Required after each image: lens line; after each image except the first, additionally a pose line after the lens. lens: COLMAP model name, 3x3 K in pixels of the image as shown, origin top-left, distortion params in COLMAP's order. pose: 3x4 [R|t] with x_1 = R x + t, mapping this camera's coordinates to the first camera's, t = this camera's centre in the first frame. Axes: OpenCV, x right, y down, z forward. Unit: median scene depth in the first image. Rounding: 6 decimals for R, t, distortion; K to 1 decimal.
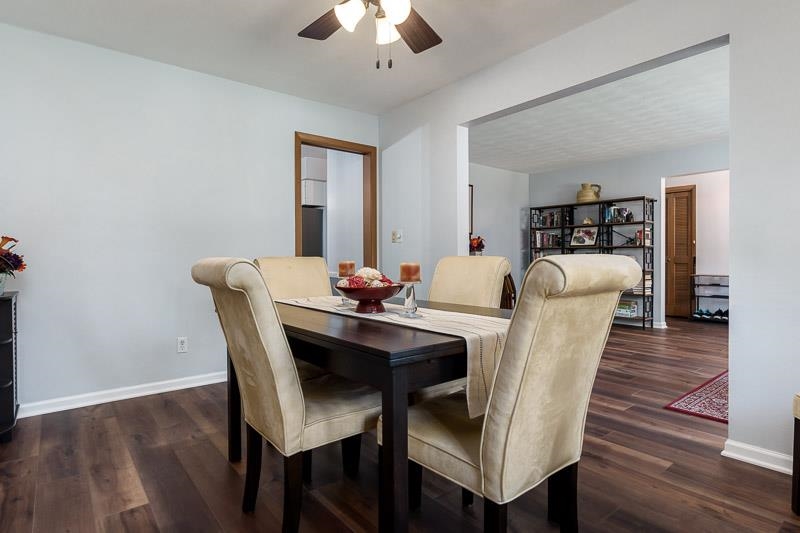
lens RADIAL K [[431.1, 0, 395.2], [0, 431.1, 256.8], [0, 0, 1]] dist [-0.002117, -0.000522]
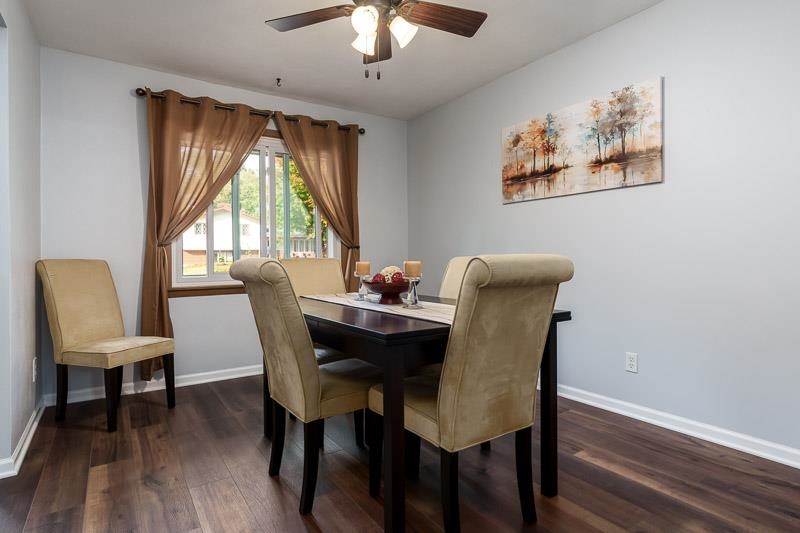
lens RADIAL K [[431.1, 0, 395.2], [0, 431.1, 256.8], [0, 0, 1]] dist [-0.002117, -0.000522]
pose [[-0.996003, 0.015286, 0.088002, -0.166782], [0.015179, 0.999883, -0.001882, 0.001682], [-0.088021, -0.000539, -0.996118, 2.050174]]
